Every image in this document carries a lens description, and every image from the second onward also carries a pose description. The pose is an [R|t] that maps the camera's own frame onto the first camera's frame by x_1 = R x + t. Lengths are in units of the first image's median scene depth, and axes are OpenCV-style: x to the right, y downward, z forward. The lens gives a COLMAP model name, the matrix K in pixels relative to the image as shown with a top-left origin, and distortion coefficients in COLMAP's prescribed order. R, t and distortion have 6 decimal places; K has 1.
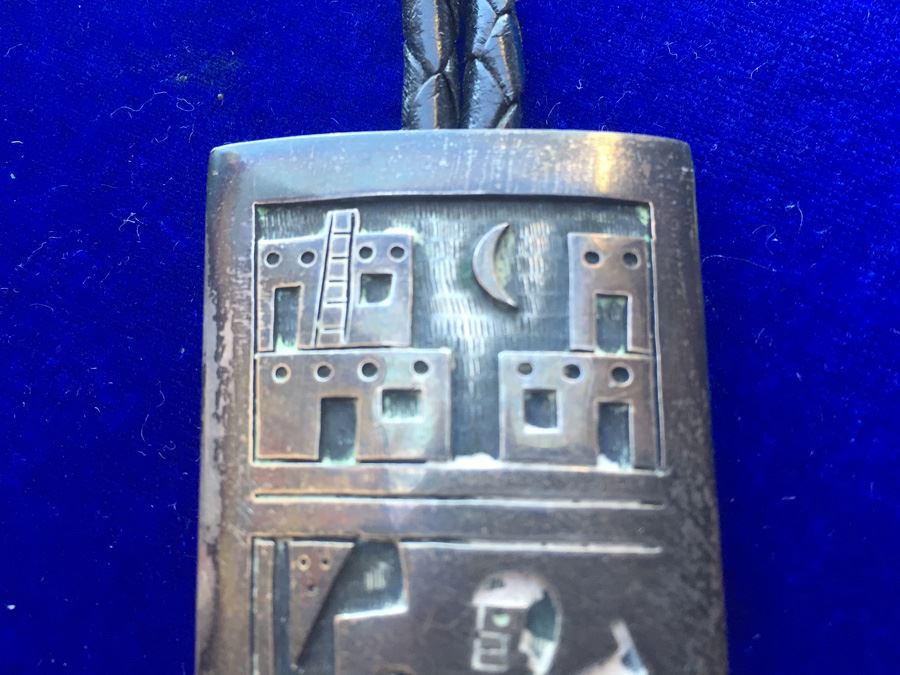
lens RADIAL K [[767.1, 0, 452.7], [0, 767.1, 333.1], [0, 0, 1]] dist [0.054713, -0.087602]
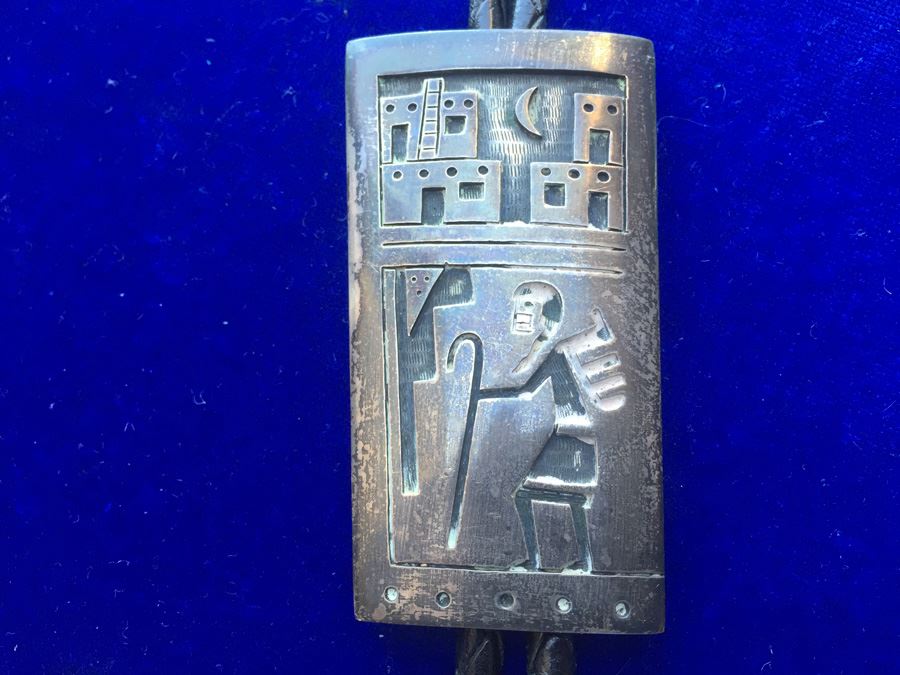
lens RADIAL K [[767.1, 0, 449.2], [0, 767.1, 344.8], [0, 0, 1]] dist [0.054713, -0.087602]
pose [[0.999750, 0.019855, -0.010327, -0.086664], [-0.019448, 0.999082, 0.038162, 0.346164], [0.011075, -0.037951, 0.999218, -0.652462]]
